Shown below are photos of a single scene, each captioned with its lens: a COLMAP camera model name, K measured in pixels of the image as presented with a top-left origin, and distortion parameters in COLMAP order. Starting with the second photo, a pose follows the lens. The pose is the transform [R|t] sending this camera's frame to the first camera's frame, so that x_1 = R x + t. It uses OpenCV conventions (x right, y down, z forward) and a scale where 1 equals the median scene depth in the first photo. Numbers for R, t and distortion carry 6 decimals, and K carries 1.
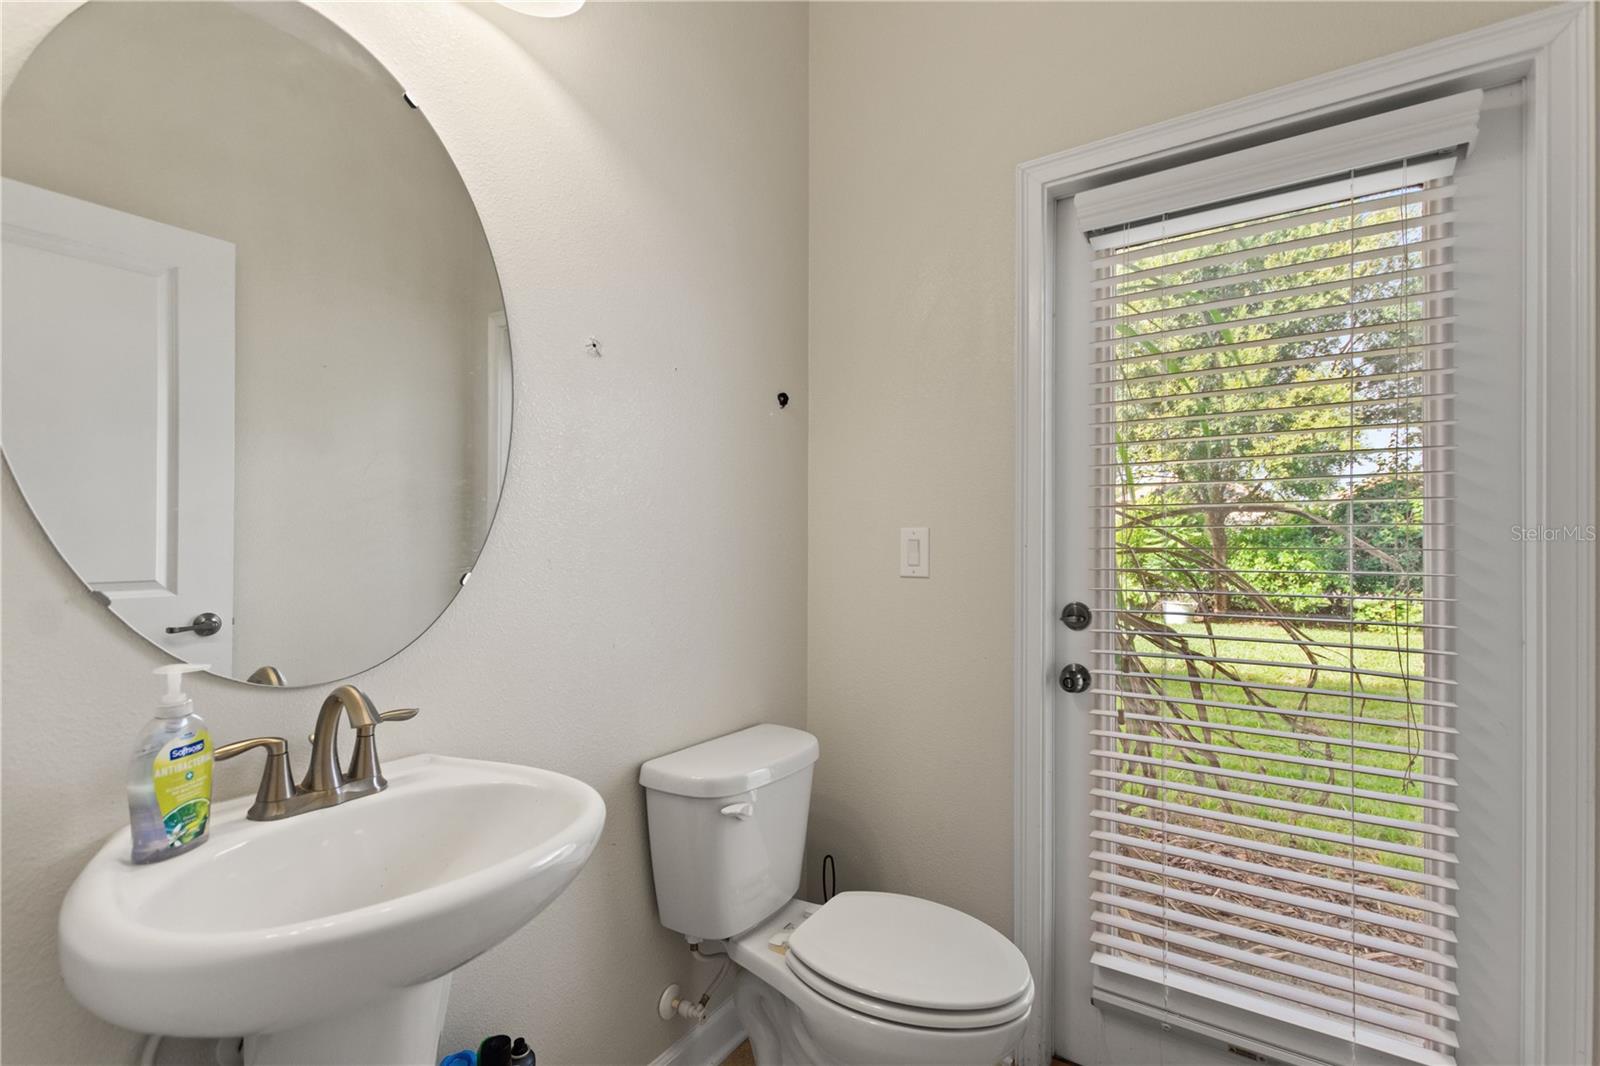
lens RADIAL K [[716.3, 0, 791.8], [0, 716.3, 544.3], [0, 0, 1]] dist [0.011848, -0.004586]
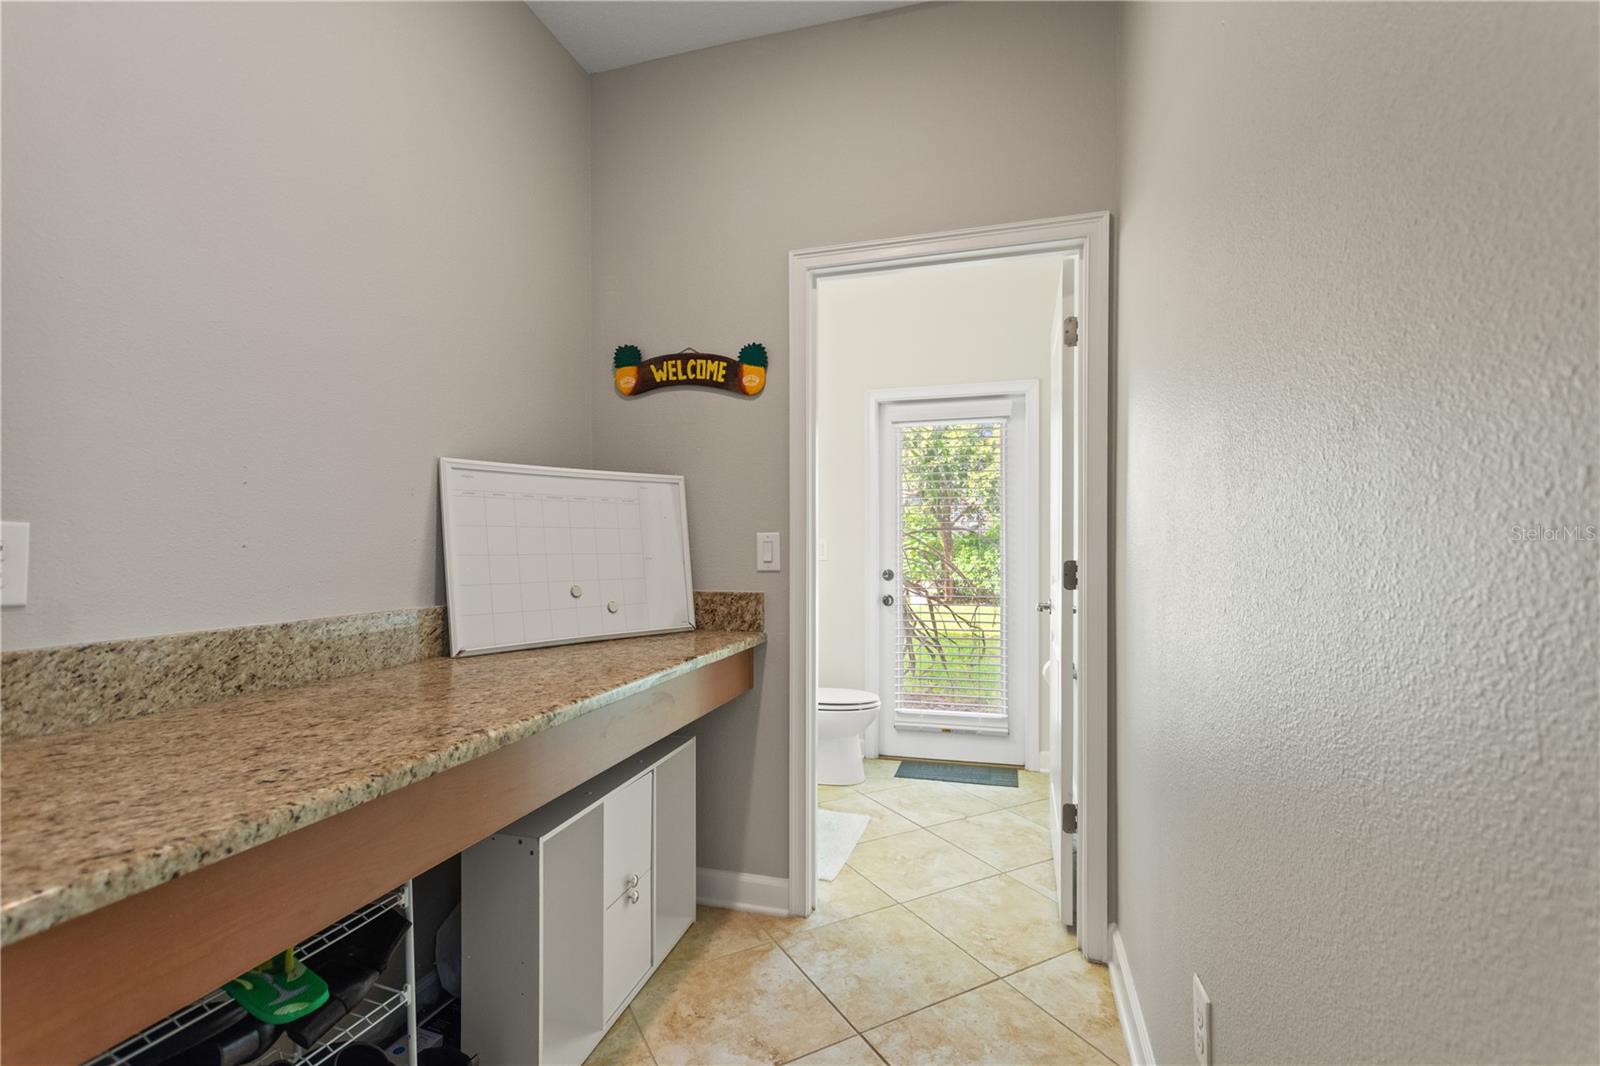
lens RADIAL K [[716.3, 0, 803.9], [0, 716.3, 538.3], [0, 0, 1]] dist [0.011848, -0.004586]
pose [[0.944574, 0.004874, 0.328262, -0.120679], [-0.001475, 0.999943, -0.010604, 0.000018], [-0.328295, 0.009532, 0.944527, -0.216608]]
